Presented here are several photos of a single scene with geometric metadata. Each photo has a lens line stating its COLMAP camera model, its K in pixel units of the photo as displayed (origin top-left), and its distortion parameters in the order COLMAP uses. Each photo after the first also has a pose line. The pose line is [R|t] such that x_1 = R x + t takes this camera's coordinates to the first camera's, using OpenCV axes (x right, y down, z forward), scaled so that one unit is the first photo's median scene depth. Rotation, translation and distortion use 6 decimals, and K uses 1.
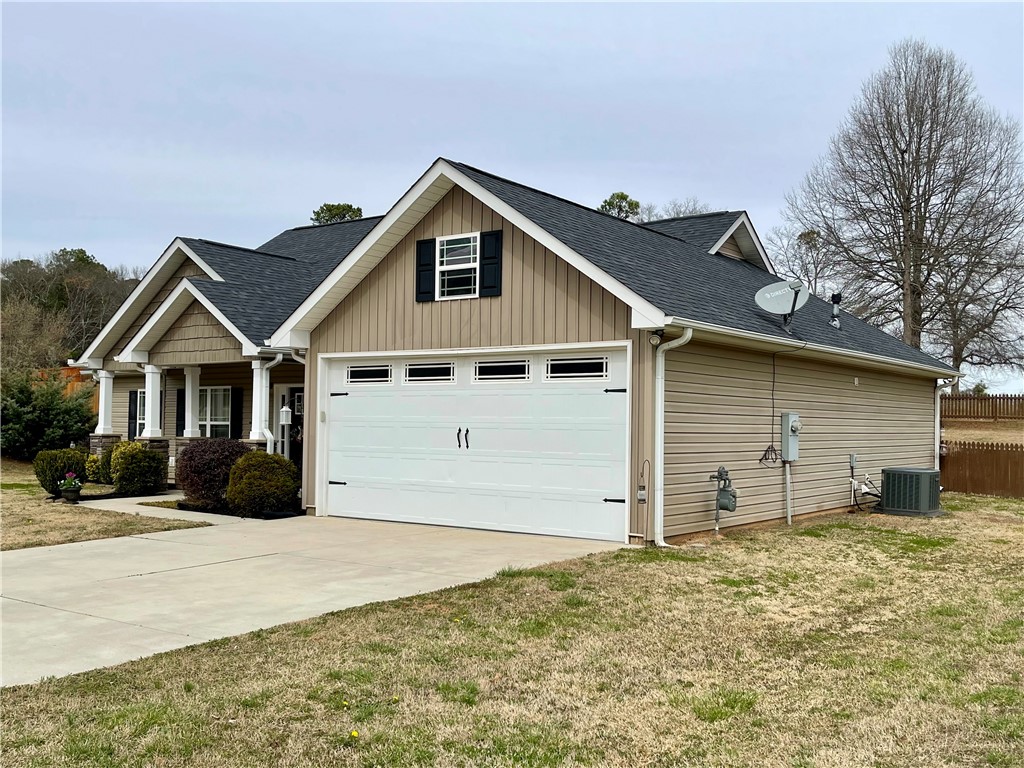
lens RADIAL K [[984.8, 0, 528.7], [0, 984.8, 389.2], [0, 0, 1]] dist [0.032327, 0.000000]
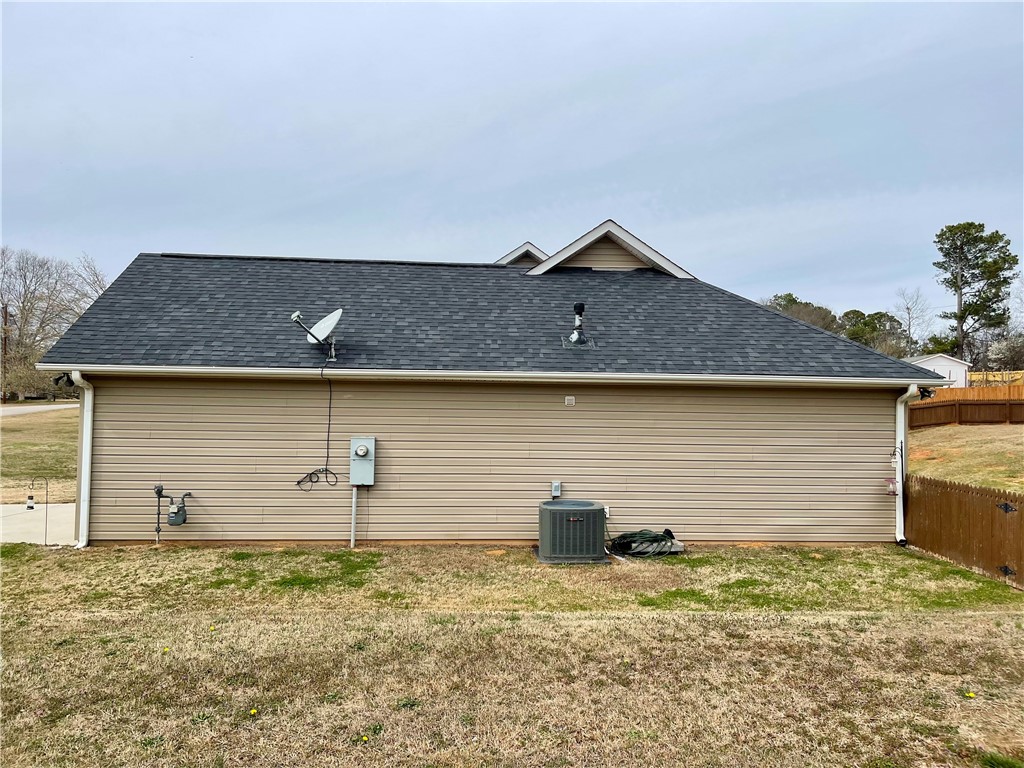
lens RADIAL K [[769.7, 0, 512.8], [0, 769.7, 379.9], [0, 0, 1]] dist [0.052084, -0.035078]
pose [[0.628816, -0.036077, -0.776717, 1.049756], [0.018251, 0.999333, -0.031642, -0.007597], [0.777340, 0.005722, 0.629055, 0.661716]]
